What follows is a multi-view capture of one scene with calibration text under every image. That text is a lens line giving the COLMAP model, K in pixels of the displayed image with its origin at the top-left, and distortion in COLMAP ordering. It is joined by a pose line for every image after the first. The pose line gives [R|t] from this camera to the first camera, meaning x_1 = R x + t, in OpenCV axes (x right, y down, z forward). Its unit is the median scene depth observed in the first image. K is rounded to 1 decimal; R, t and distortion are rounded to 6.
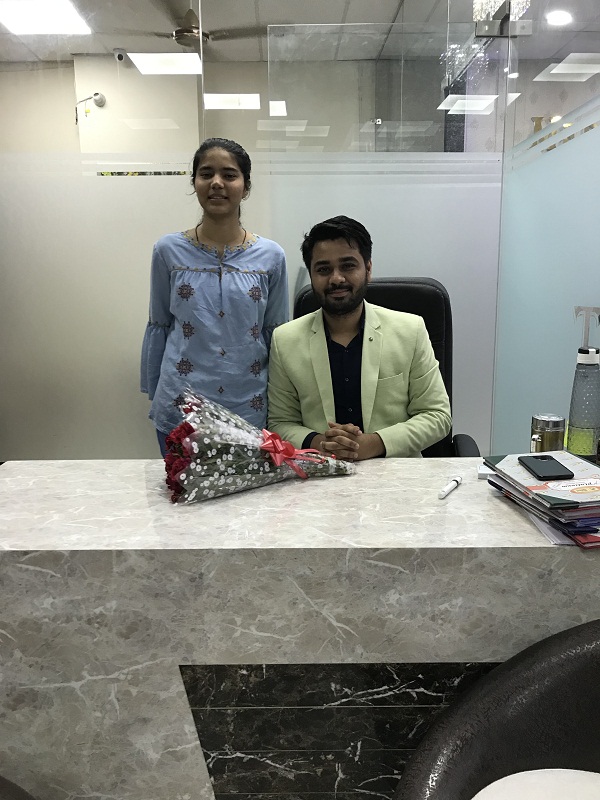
lens RADIAL K [[646.6, 0, 300.0], [0, 646.6, 400.0], [0, 0, 1]] dist [0.006091, 0.012745]
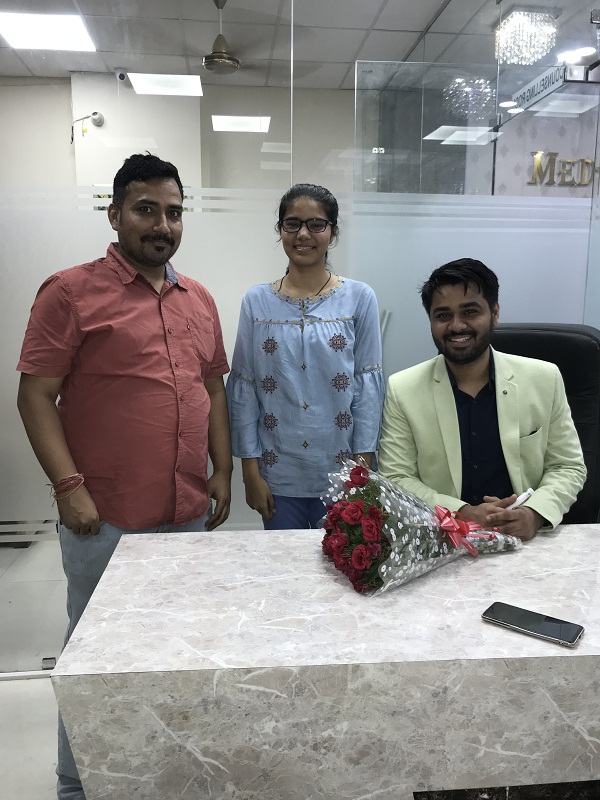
lens RADIAL K [[662.9, 0, 300.0], [0, 662.9, 400.0], [0, 0, 1]] dist [-0.000304, 0.015991]
pose [[0.996170, 0.001266, 0.087423, -0.393344], [0.001536, 0.999487, -0.031976, -0.088221], [-0.087419, 0.031988, 0.995658, 0.091706]]
